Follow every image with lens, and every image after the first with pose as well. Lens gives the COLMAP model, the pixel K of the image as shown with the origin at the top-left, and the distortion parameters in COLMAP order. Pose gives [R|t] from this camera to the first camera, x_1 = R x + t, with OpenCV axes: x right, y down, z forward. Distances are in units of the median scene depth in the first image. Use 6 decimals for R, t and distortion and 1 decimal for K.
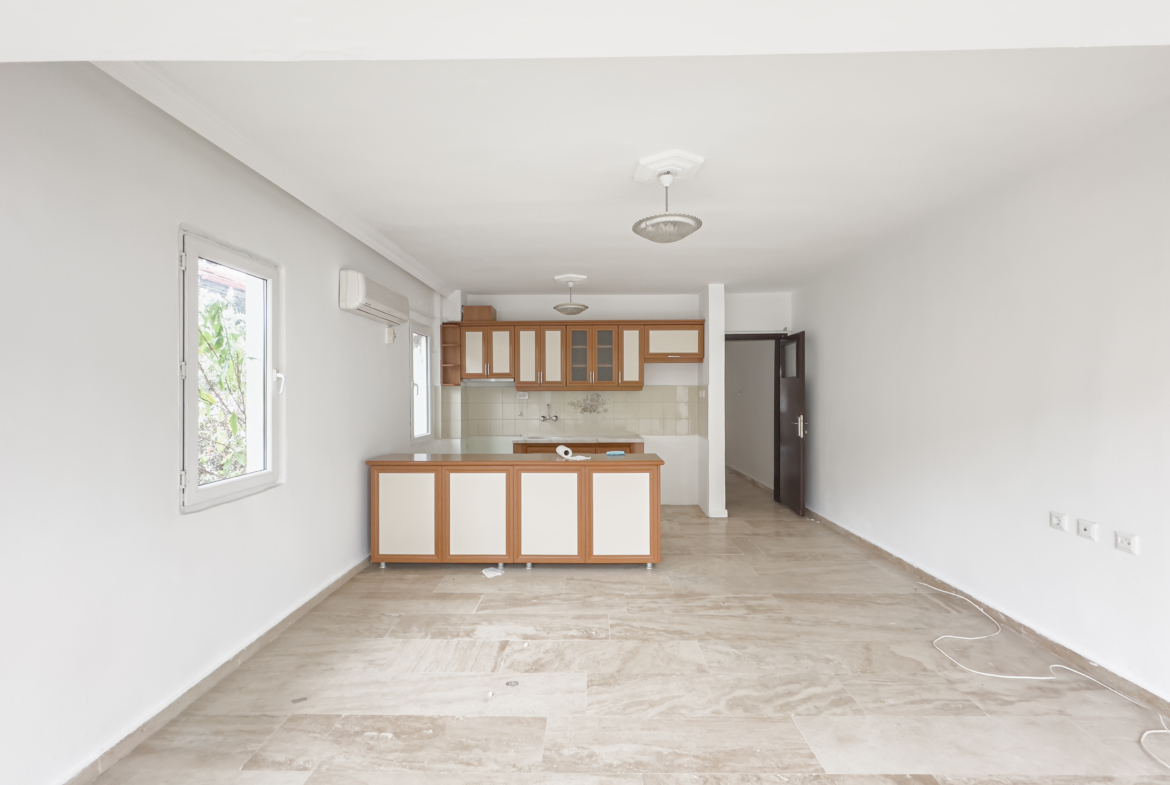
lens RADIAL K [[481.2, 0, 572.0], [0, 481.2, 390.2], [0, 0, 1]] dist [-0.001009, 0.000032]
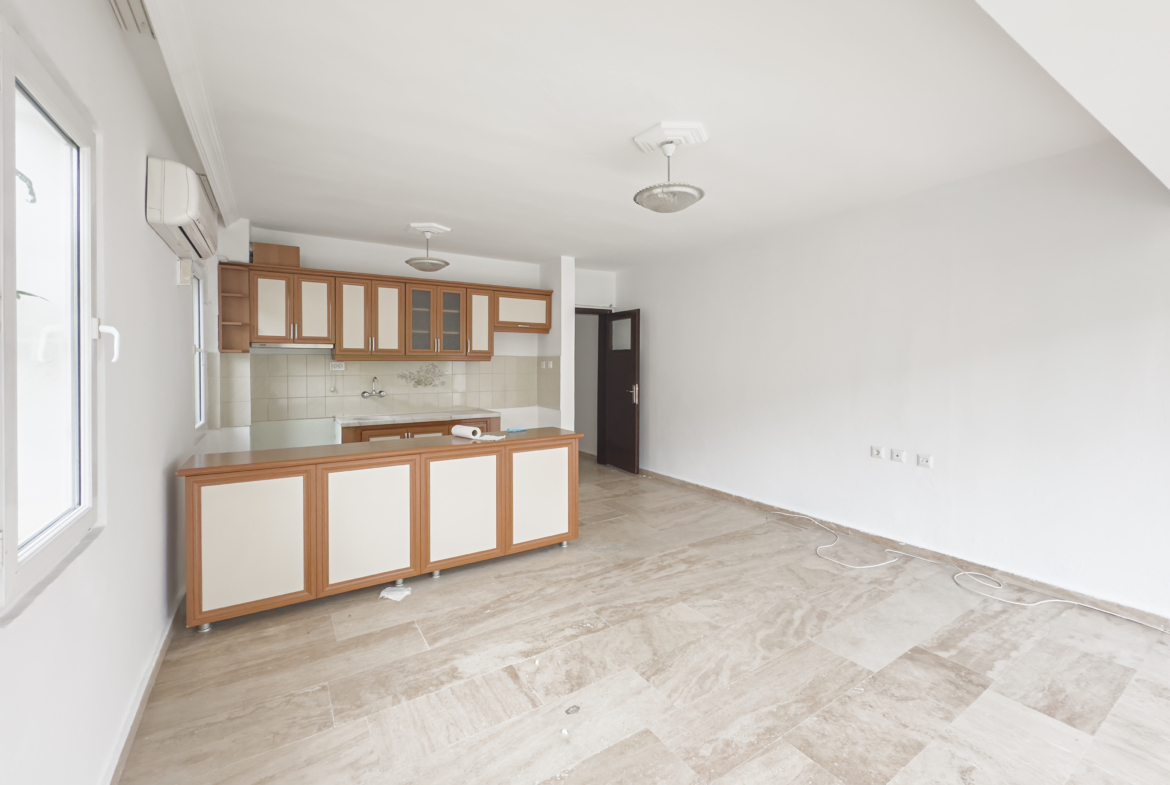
lens RADIAL K [[487.9, 0, 583.0], [0, 487.9, 367.4], [0, 0, 1]] dist [-0.000319, 0.000065]
pose [[0.825379, -0.000604, 0.564579, -0.389678], [-0.006214, 0.999929, 0.010155, 0.003499], [-0.564545, -0.011890, 0.825316, 0.196381]]
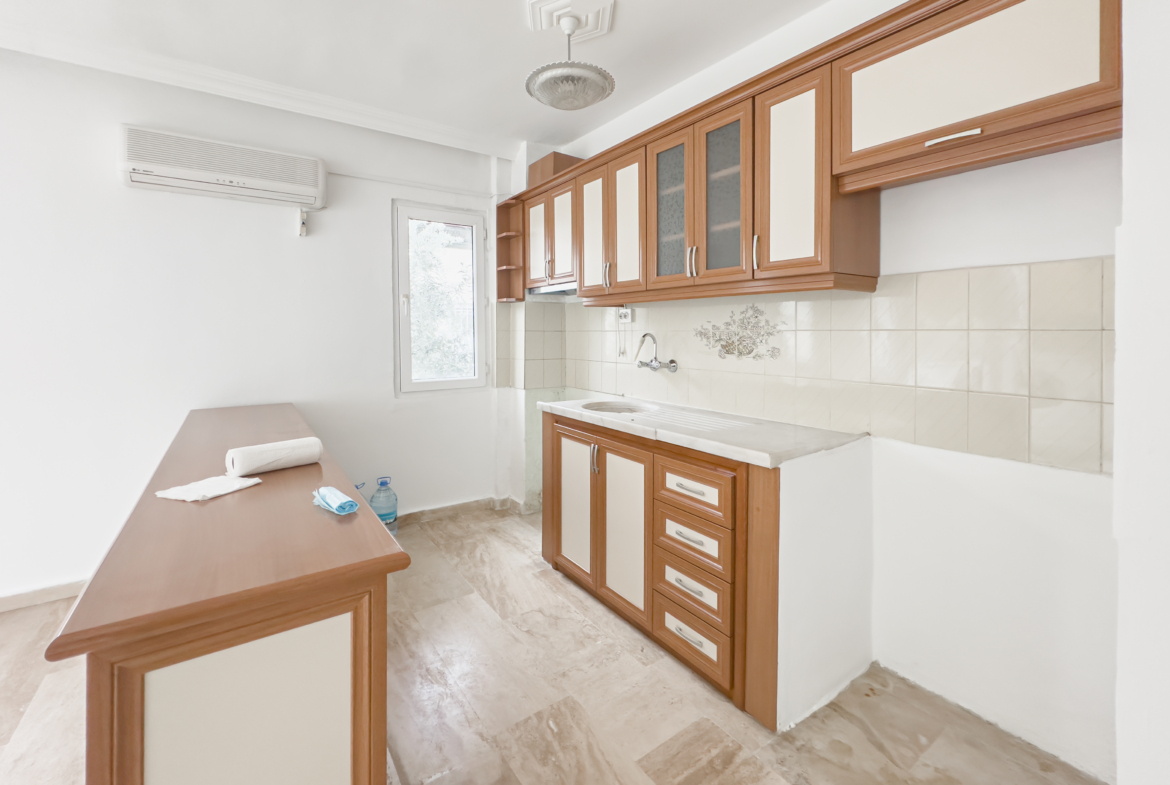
lens RADIAL K [[494.6, 0, 545.5], [0, 494.6, 329.1], [0, 0, 1]] dist [-0.000546, -0.000014]
pose [[0.593195, 0.003053, -0.805053, 0.466134], [0.004359, 0.999966, 0.007004, 0.036455], [0.805047, -0.007664, 0.593162, 1.103997]]
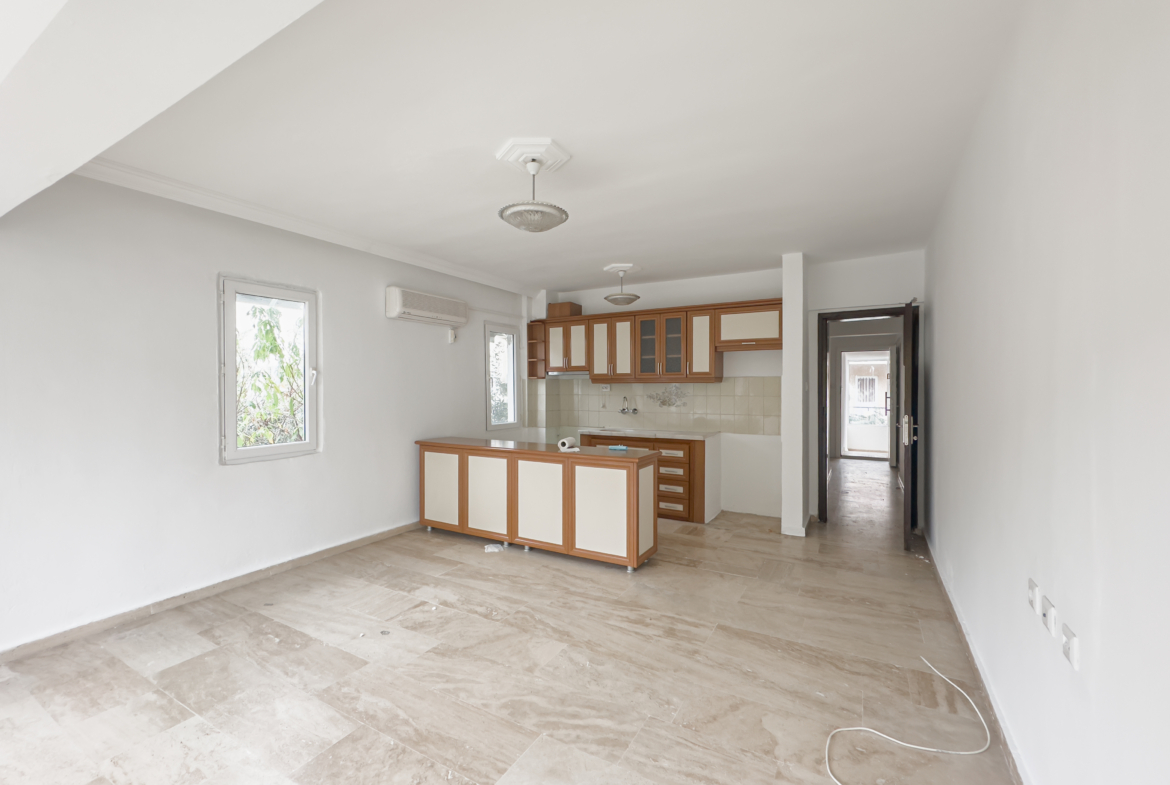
lens RADIAL K [[482.8, 0, 560.1], [0, 482.8, 386.7], [0, 0, 1]] dist [-0.000841, 0.000096]
pose [[0.872993, 0.001896, -0.487729, 0.544403], [0.002048, 0.999969, 0.007553, 0.001403], [0.487729, -0.007593, 0.872962, 0.122717]]
